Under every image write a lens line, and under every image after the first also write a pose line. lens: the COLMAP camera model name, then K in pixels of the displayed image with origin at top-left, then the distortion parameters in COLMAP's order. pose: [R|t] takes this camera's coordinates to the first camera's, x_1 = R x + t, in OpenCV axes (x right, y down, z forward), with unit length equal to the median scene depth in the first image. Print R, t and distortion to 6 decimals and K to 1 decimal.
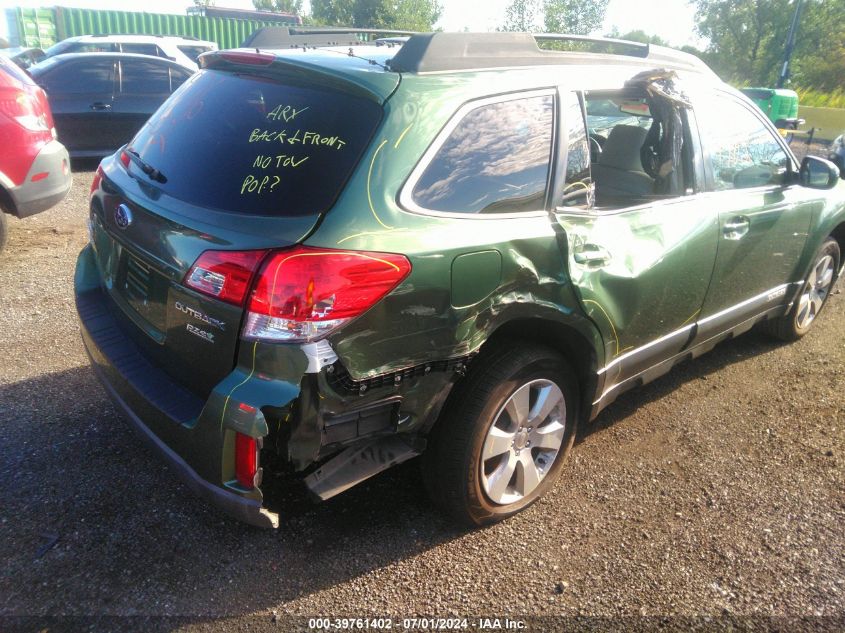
lens RADIAL K [[723.3, 0, 425.3], [0, 723.3, 322.8], [0, 0, 1]] dist [0.004273, -0.008997]
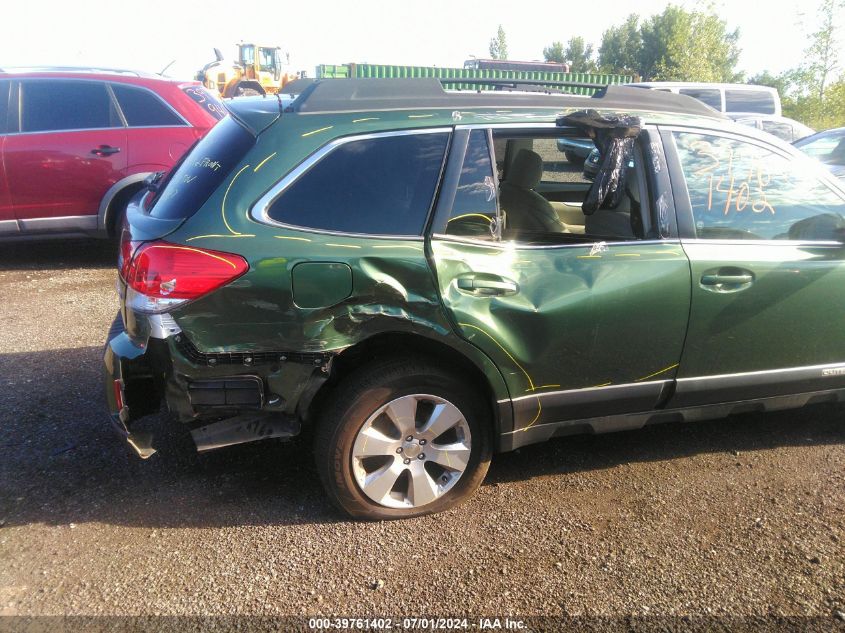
lens RADIAL K [[742.3, 0, 419.2], [0, 742.3, 329.3], [0, 0, 1]] dist [0.073169, -0.146618]
pose [[0.878543, 0.123070, -0.461536, 0.682424], [-0.151864, 0.988070, -0.025604, 0.013640], [0.452878, 0.092585, 0.886752, 0.019125]]
